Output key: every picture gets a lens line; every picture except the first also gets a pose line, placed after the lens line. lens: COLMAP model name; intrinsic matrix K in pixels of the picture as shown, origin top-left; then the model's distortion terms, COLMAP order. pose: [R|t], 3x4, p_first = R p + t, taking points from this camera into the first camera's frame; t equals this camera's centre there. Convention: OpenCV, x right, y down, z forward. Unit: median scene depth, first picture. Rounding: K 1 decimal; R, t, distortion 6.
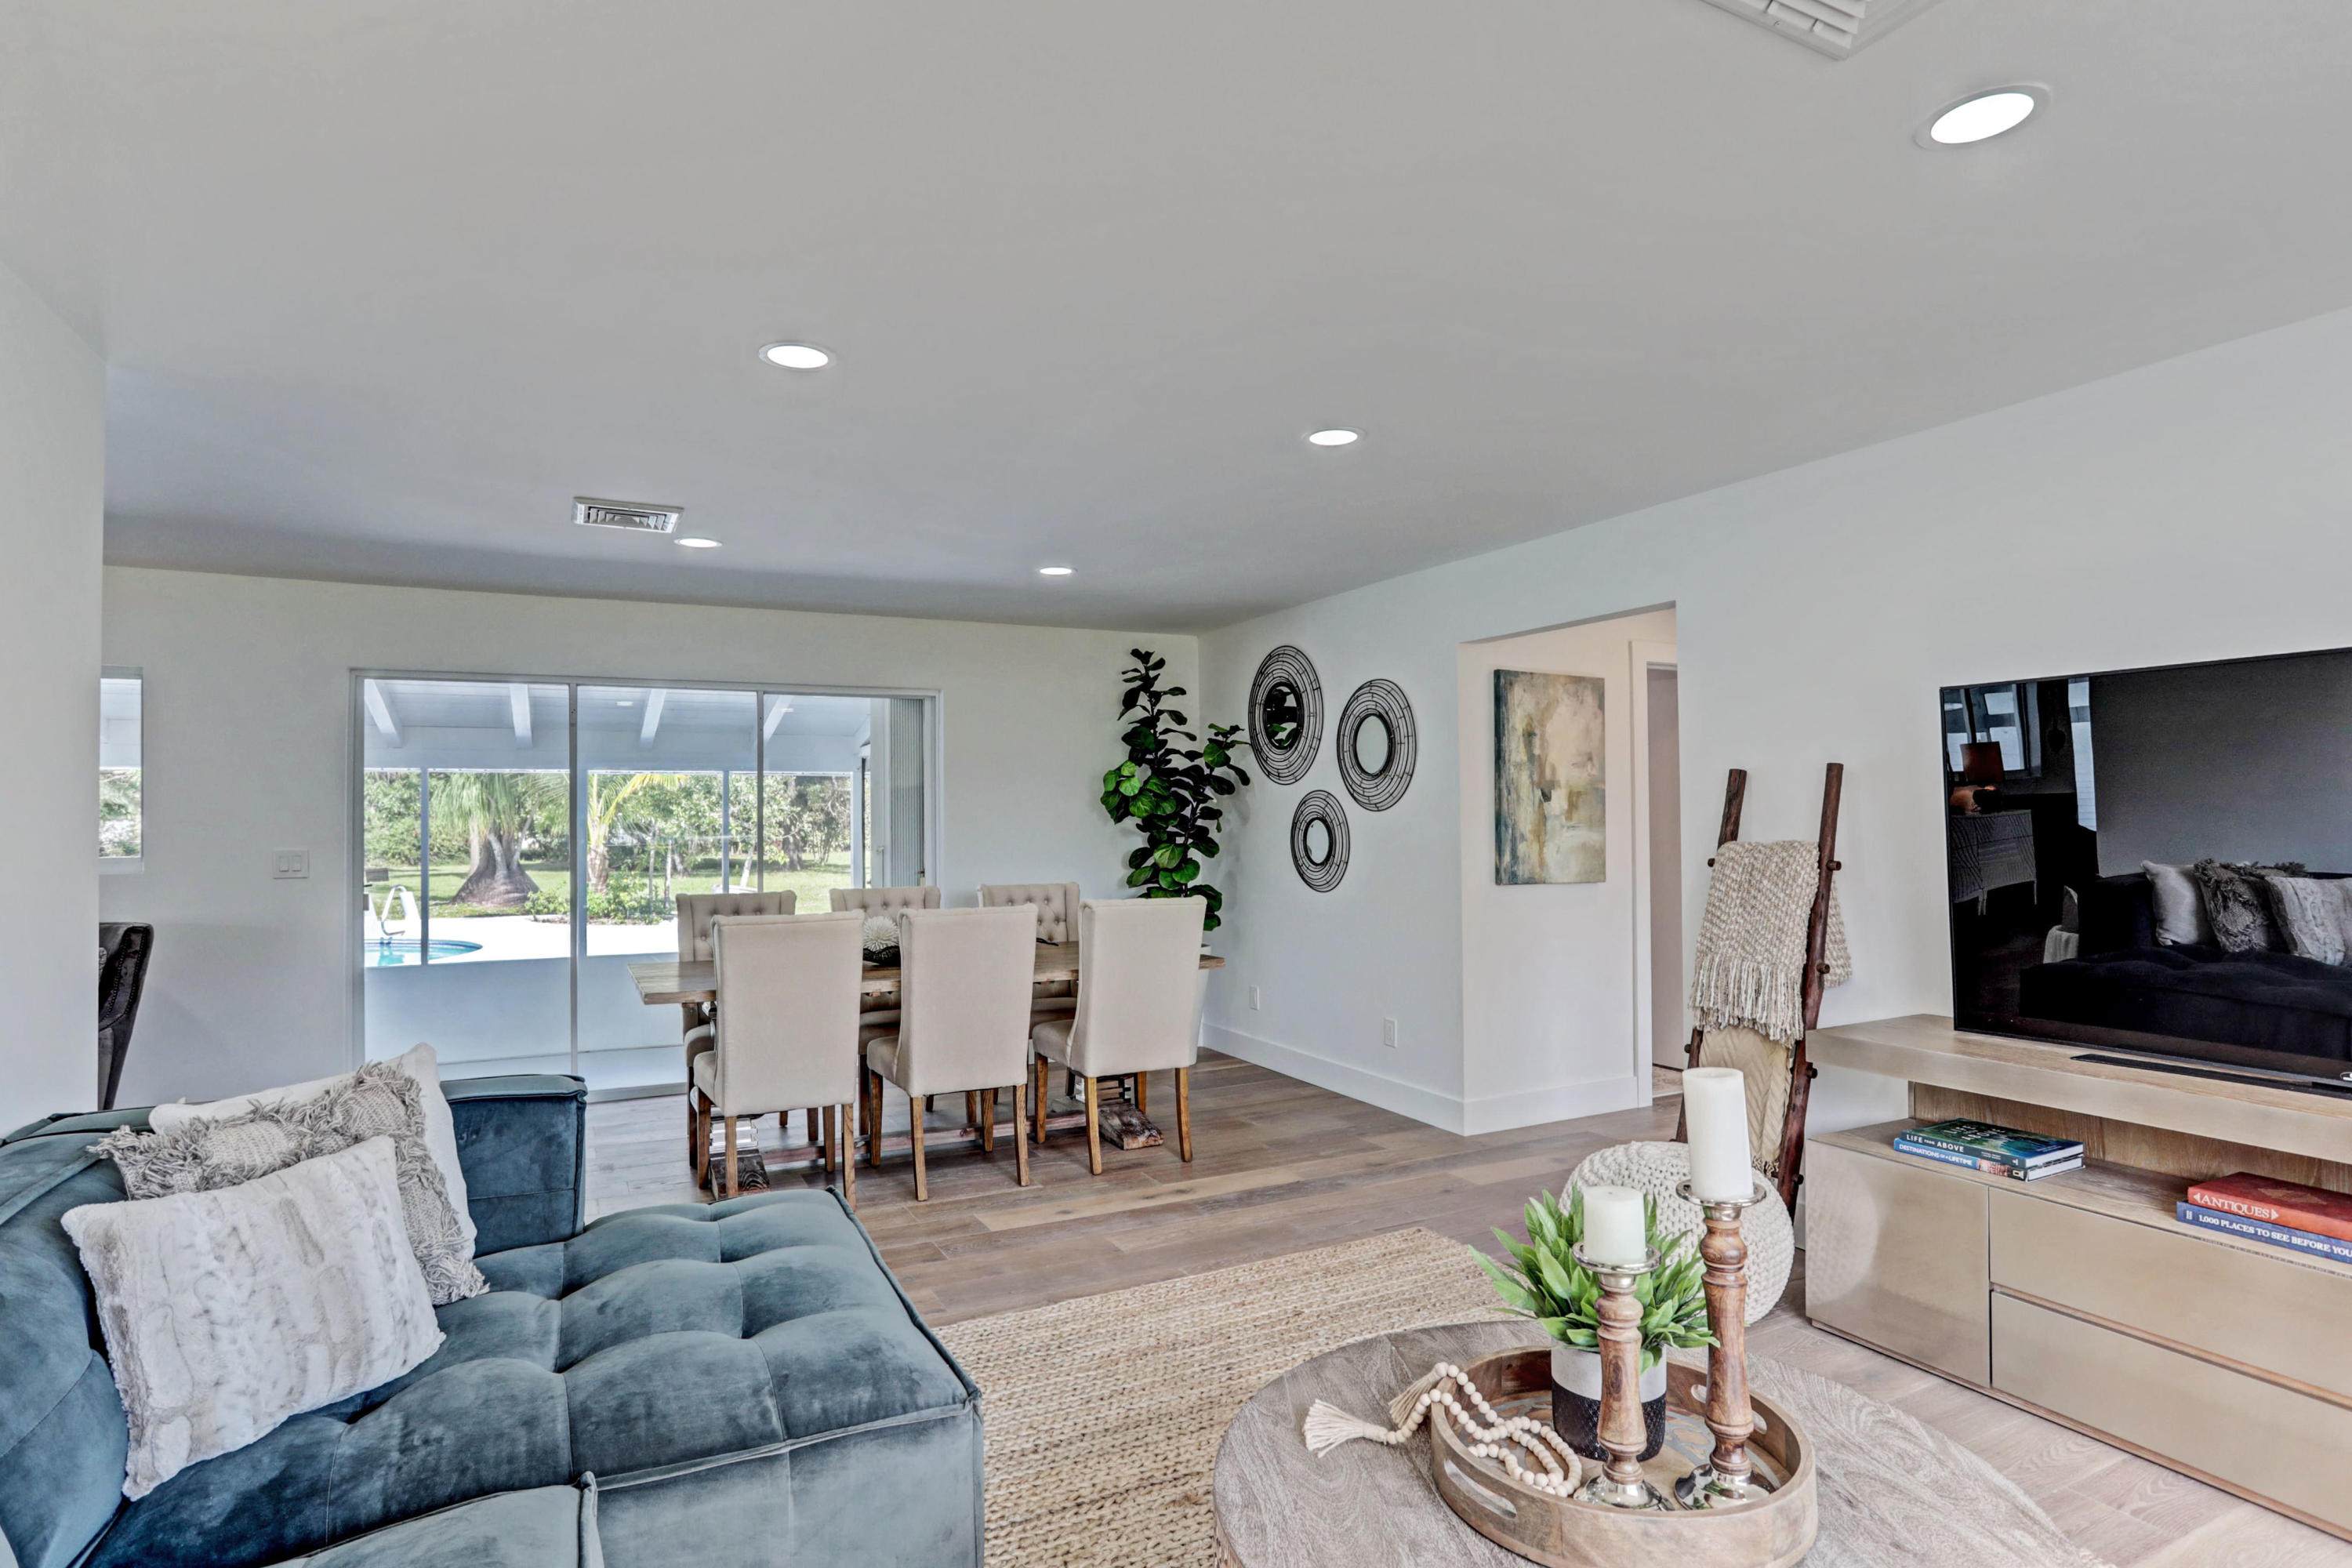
lens RADIAL K [[1231.5, 0, 1224.5], [0, 1231.5, 778.4], [0, 0, 1]] dist [-0.038877, 0.023494]
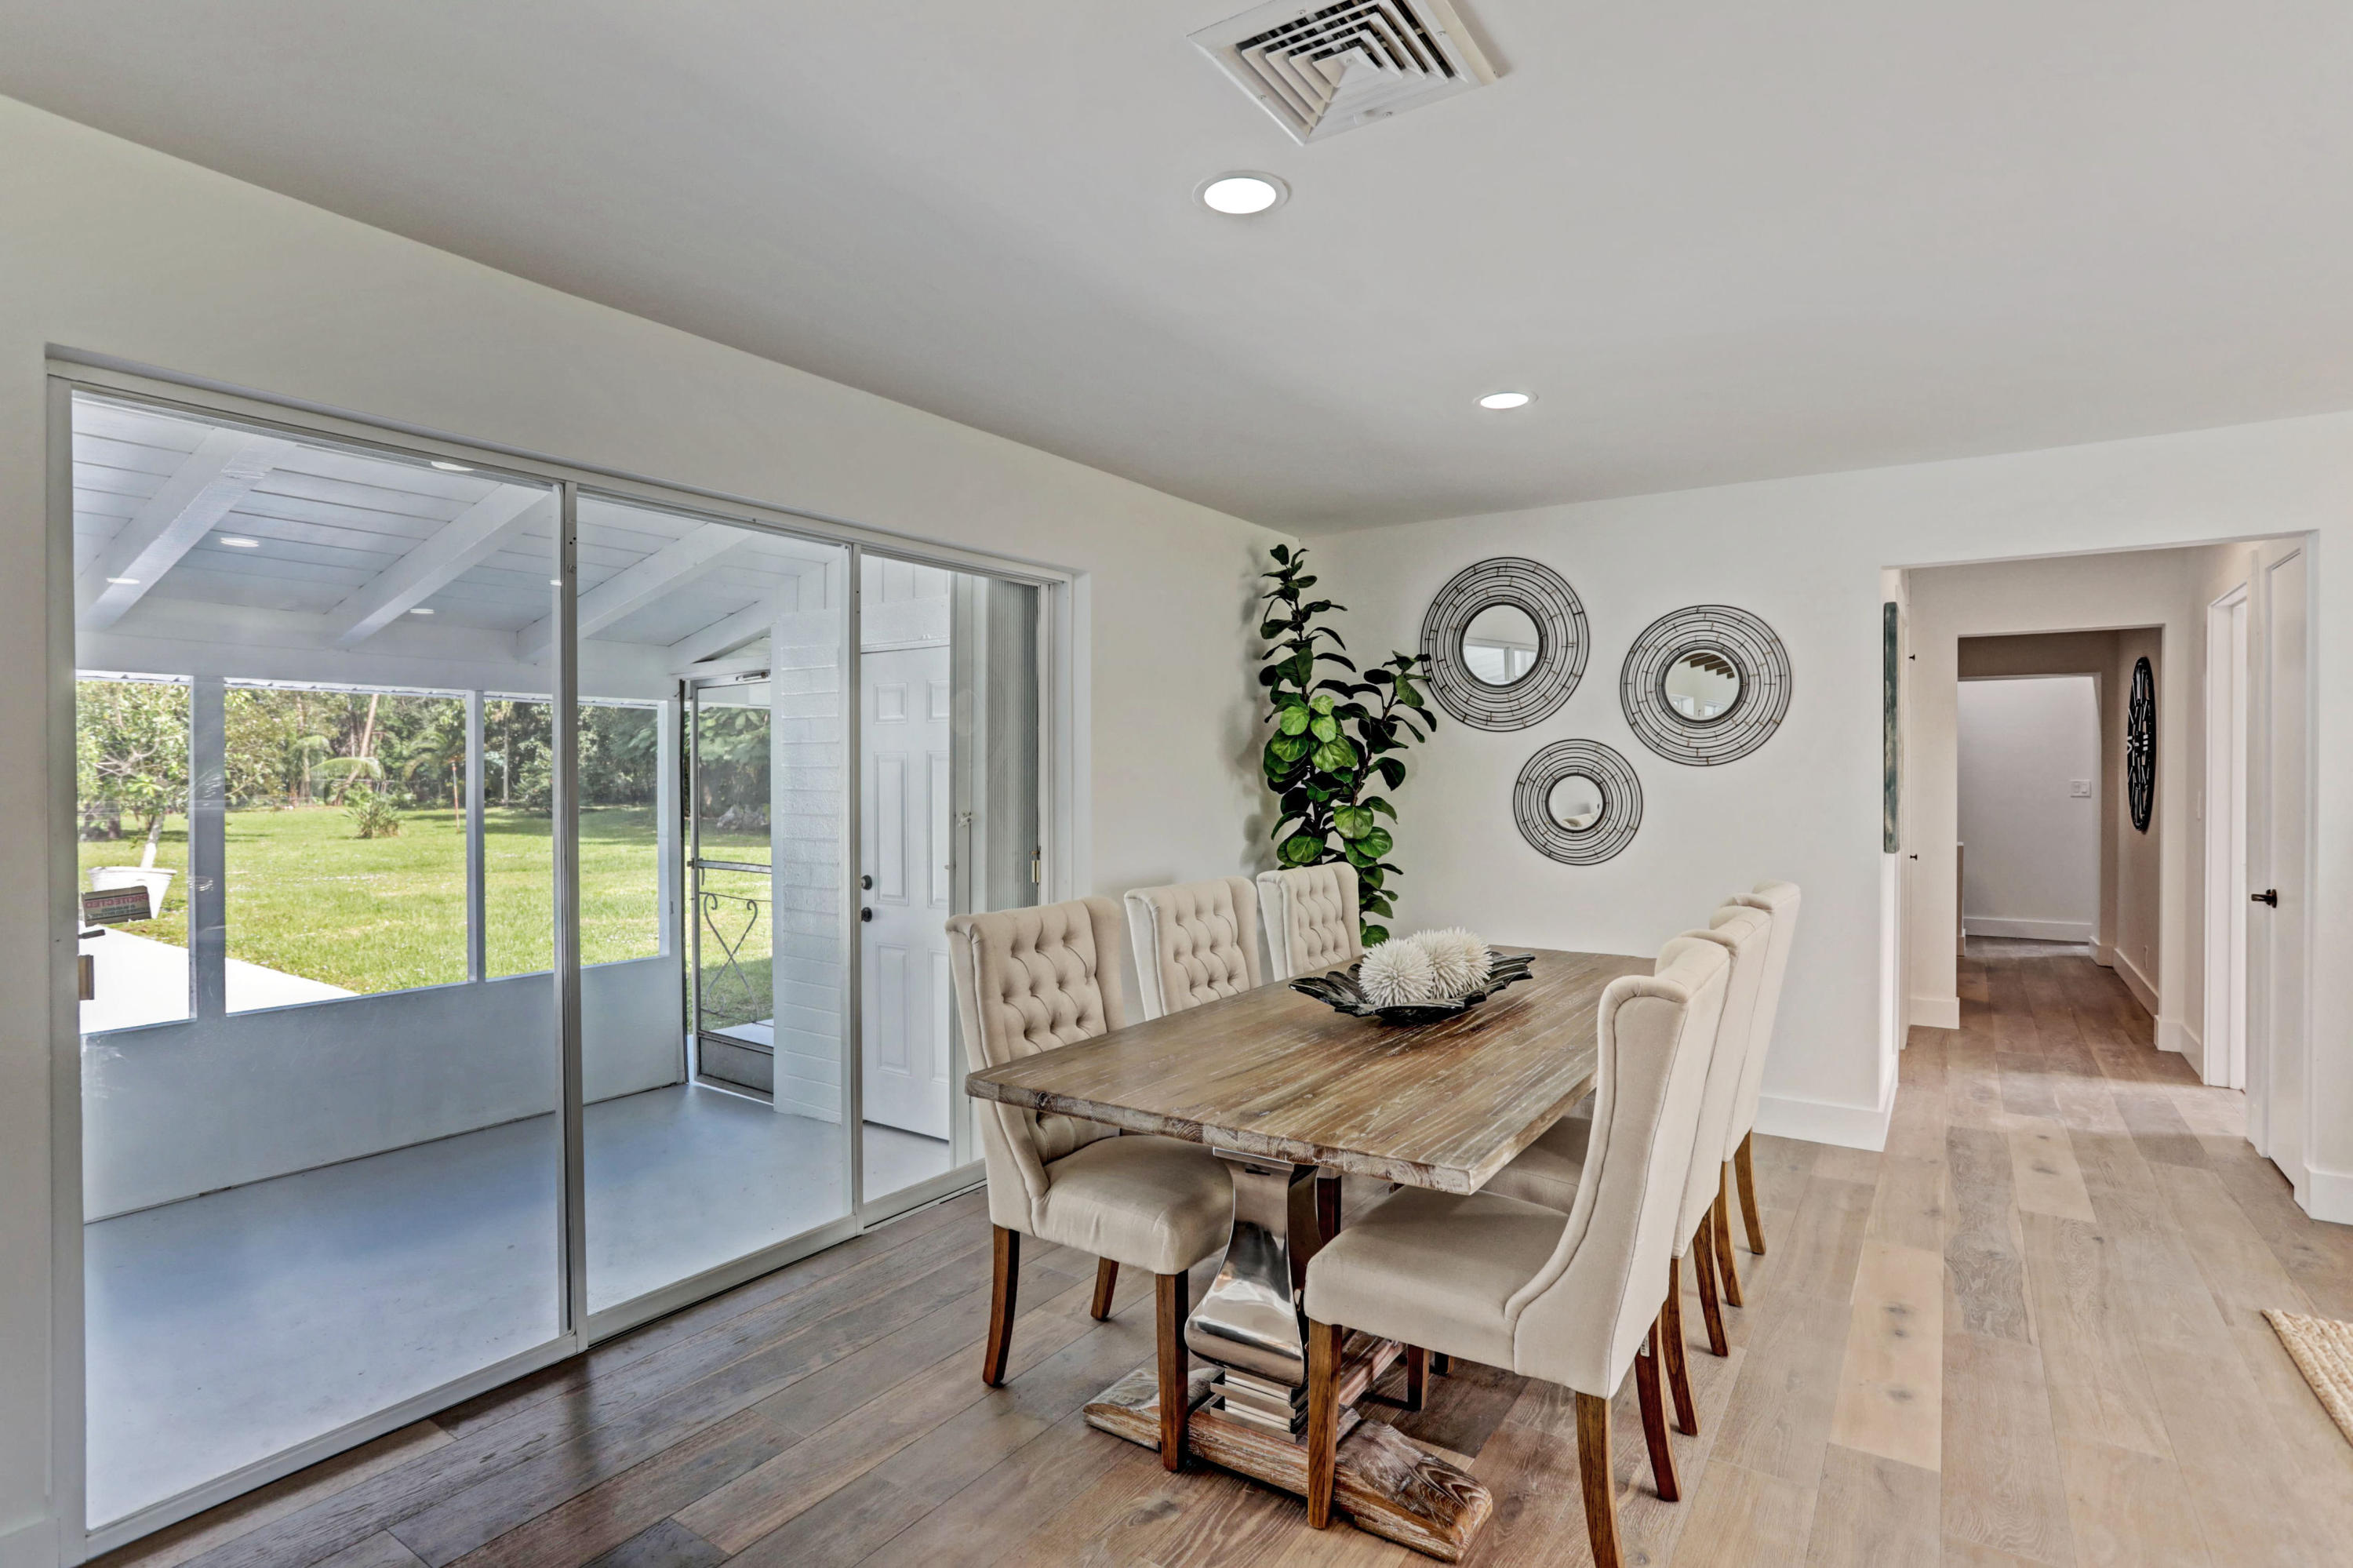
lens RADIAL K [[1133.8, 0, 1185.2], [0, 1133.8, 780.5], [0, 0, 1]] dist [-0.044680, -0.000293]
pose [[0.883163, 0.003980, 0.469050, -0.505700], [-0.021064, 0.999292, 0.031181, 0.019167], [-0.468593, -0.037418, 0.882621, 0.480994]]
